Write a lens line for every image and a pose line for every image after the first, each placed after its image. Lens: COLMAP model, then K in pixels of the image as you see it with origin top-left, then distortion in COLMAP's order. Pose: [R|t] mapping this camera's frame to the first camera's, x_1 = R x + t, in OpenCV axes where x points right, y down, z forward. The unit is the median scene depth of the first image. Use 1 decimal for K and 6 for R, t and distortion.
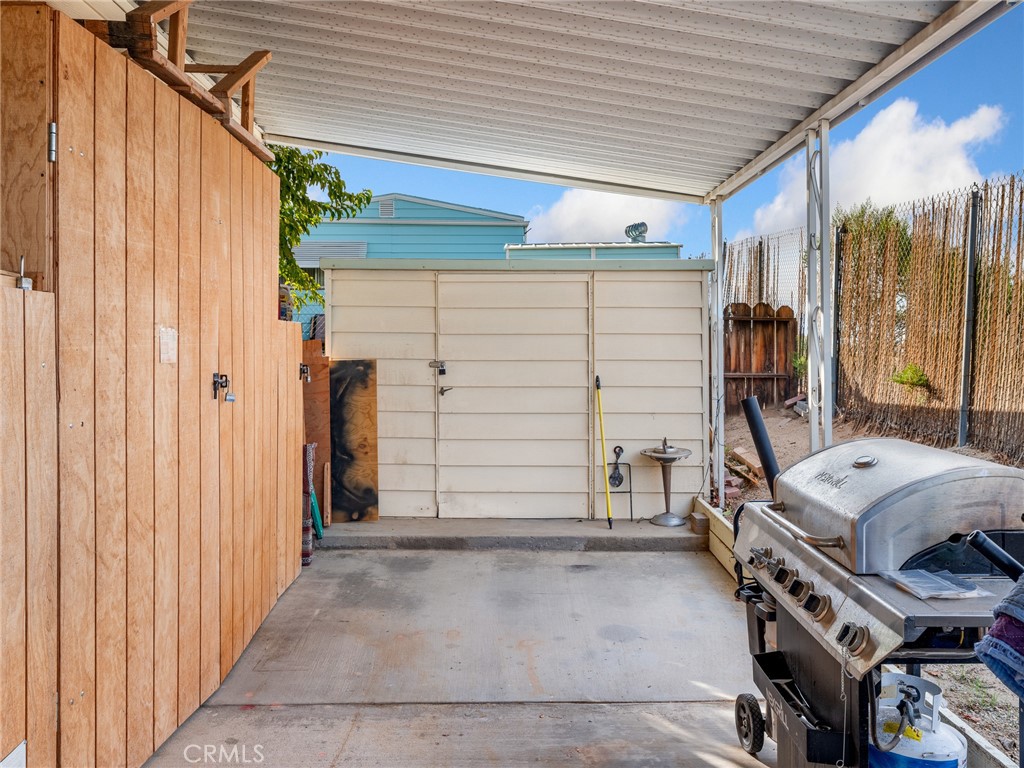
lens RADIAL K [[866.9, 0, 512.0], [0, 866.9, 384.0], [0, 0, 1]] dist [0.004947, -0.000428]
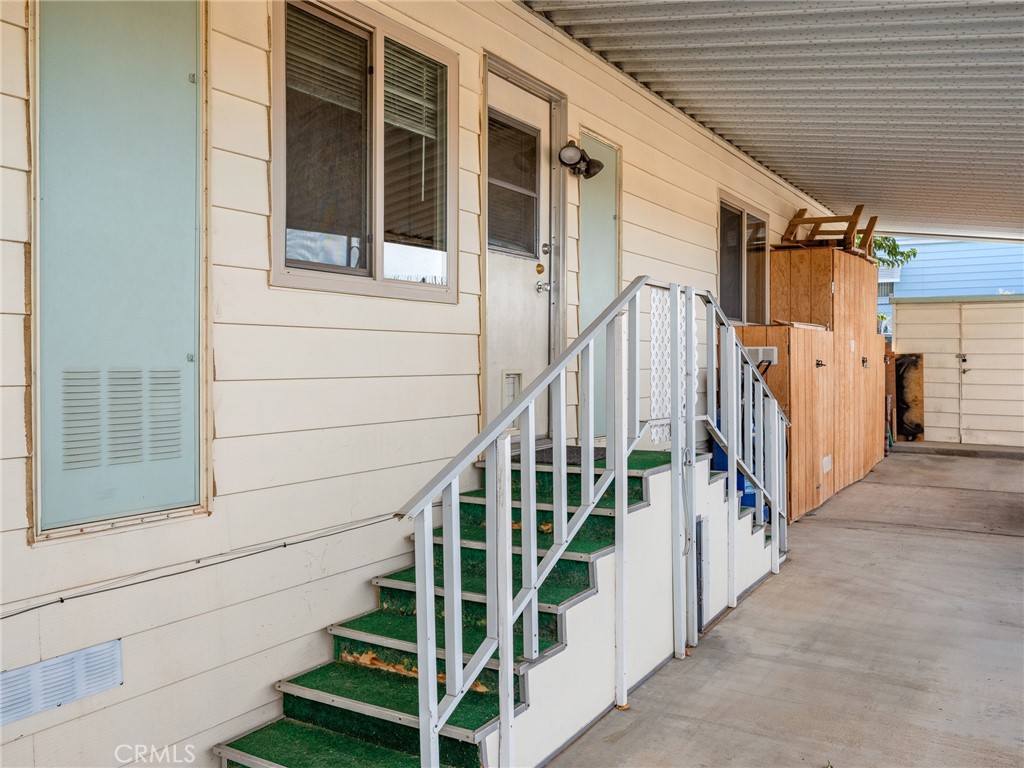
lens RADIAL K [[866.9, 0, 512.0], [0, 866.9, 384.0], [0, 0, 1]] dist [0.004947, -0.000428]
pose [[0.841850, 0.006009, -0.539678, 0.101326], [-0.008307, 0.999964, -0.001824, 0.047174], [0.539648, 0.006019, 0.841869, -1.011462]]
